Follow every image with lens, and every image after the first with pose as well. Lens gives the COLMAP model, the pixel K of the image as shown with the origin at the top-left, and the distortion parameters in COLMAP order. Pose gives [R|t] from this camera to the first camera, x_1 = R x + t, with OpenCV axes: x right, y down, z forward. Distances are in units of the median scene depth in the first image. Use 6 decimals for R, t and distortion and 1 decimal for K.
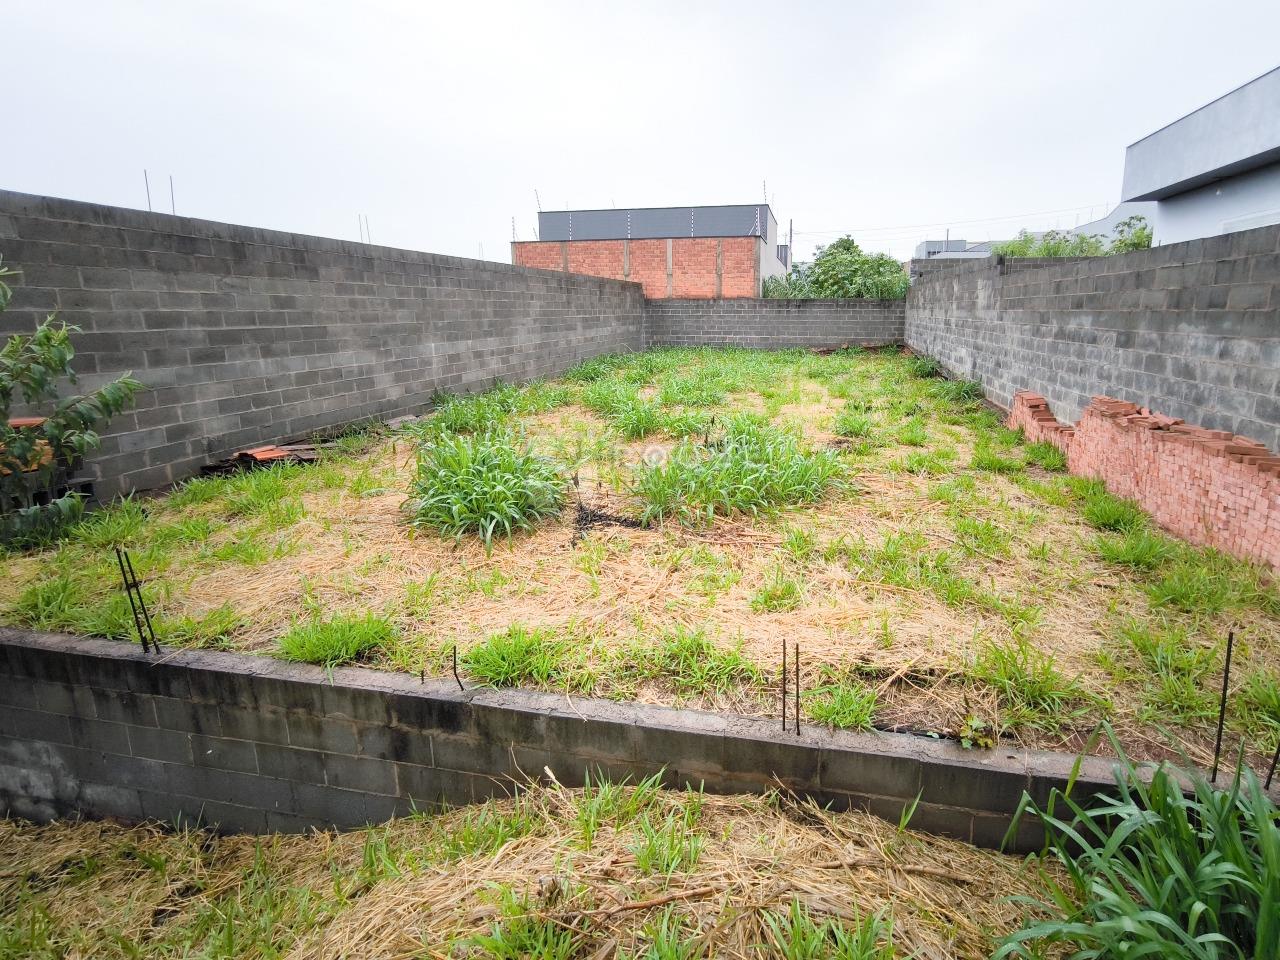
lens RADIAL K [[586.0, 0, 700.3], [0, 586.0, 395.1], [0, 0, 1]] dist [-0.046971, 0.021576]
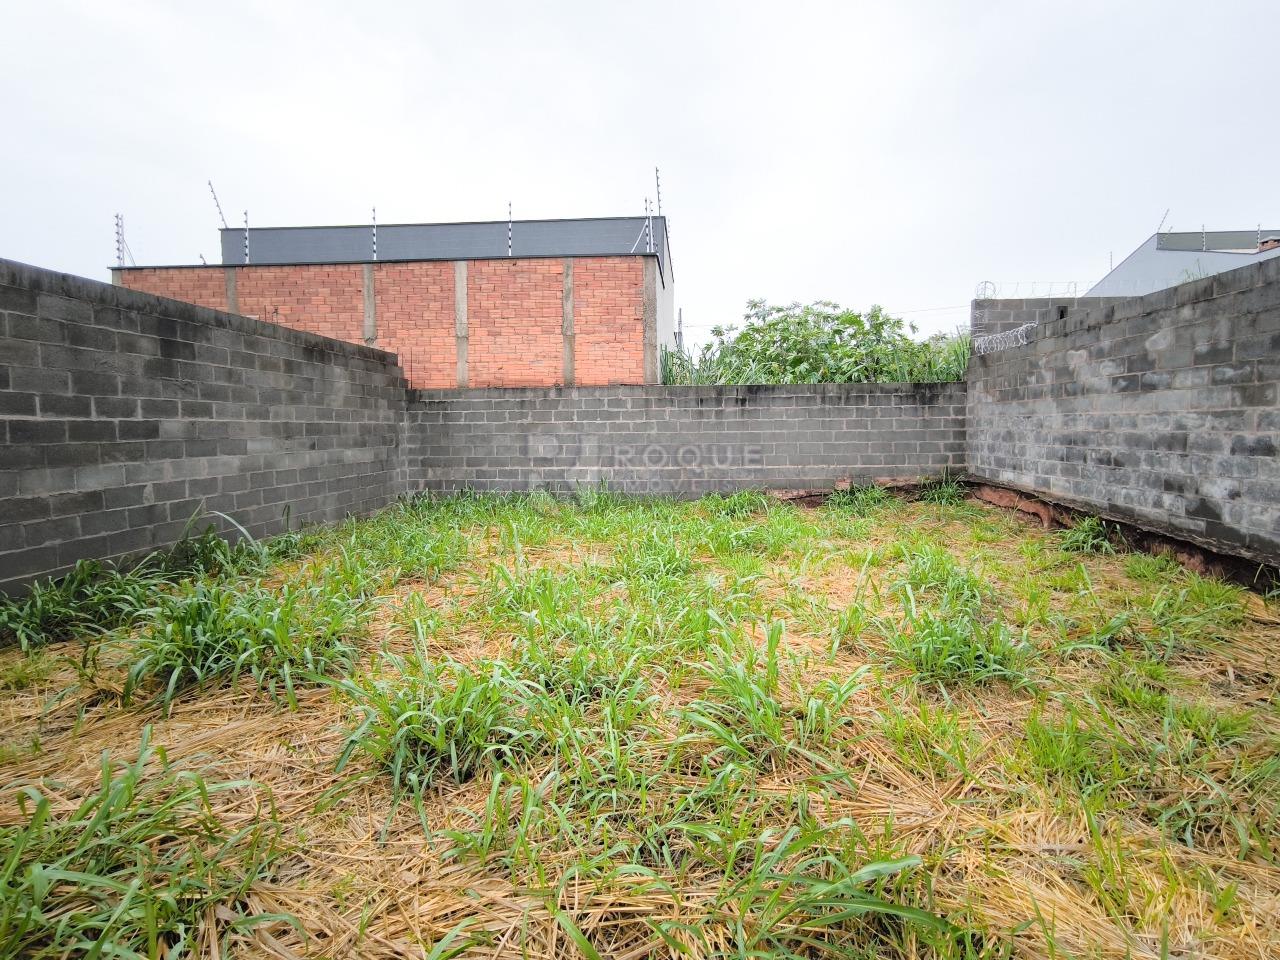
lens RADIAL K [[598.9, 0, 647.0], [0, 598.9, 449.3], [0, 0, 1]] dist [0.000603, -0.000176]
pose [[0.993213, -0.014308, 0.115429, 0.065793], [0.026813, 0.993840, -0.107528, -0.111731], [-0.113179, 0.109893, 0.987479, 0.930437]]
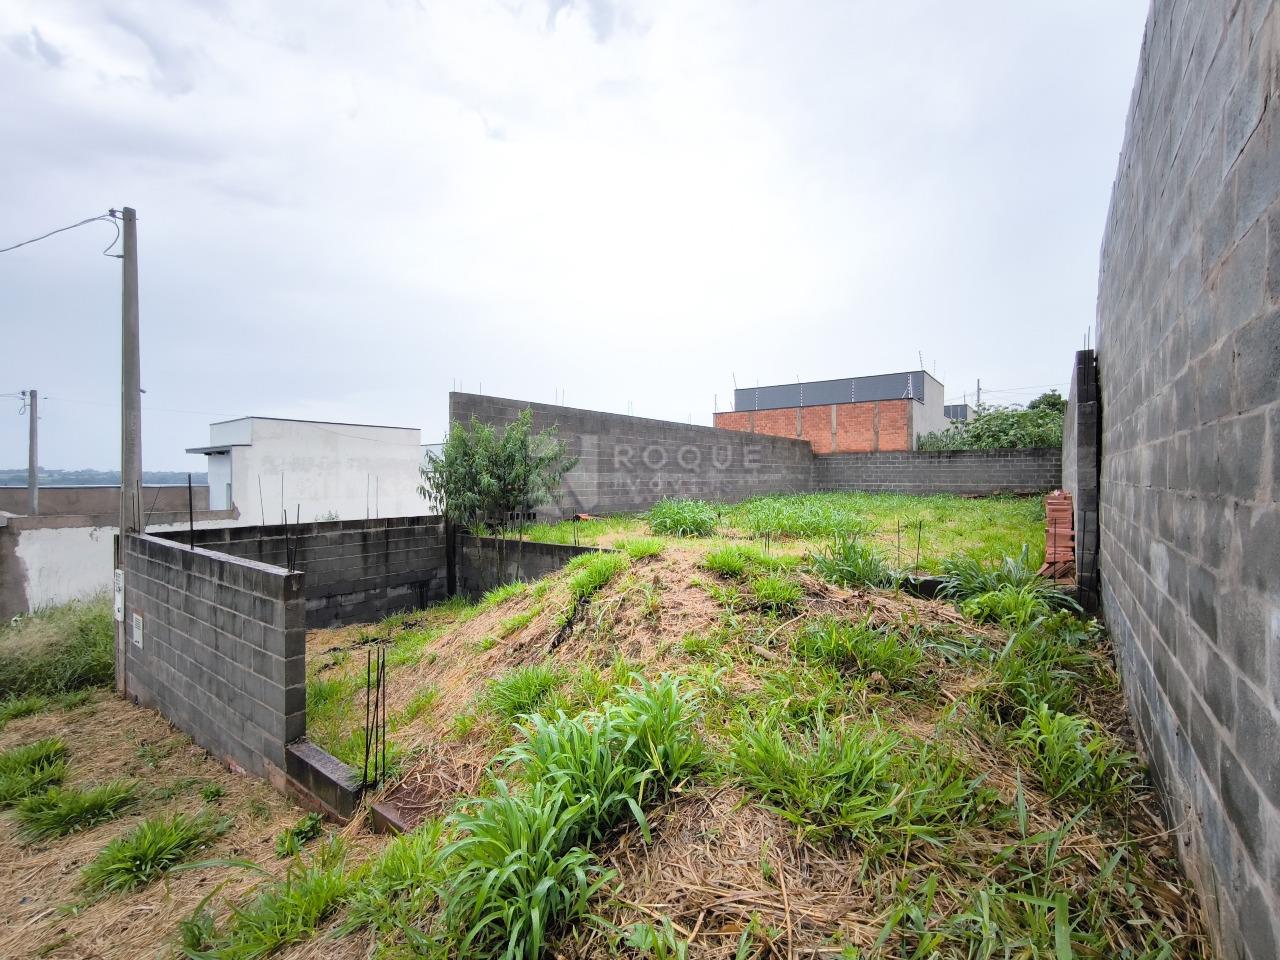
lens RADIAL K [[586.4, 0, 645.1], [0, 586.4, 477.3], [0, 0, 1]] dist [-0.077885, 0.093892]
pose [[0.911366, -0.002929, -0.411587, 0.156016], [-0.056230, 0.989713, -0.131552, 0.116890], [0.407738, 0.143036, 0.901826, -0.427753]]
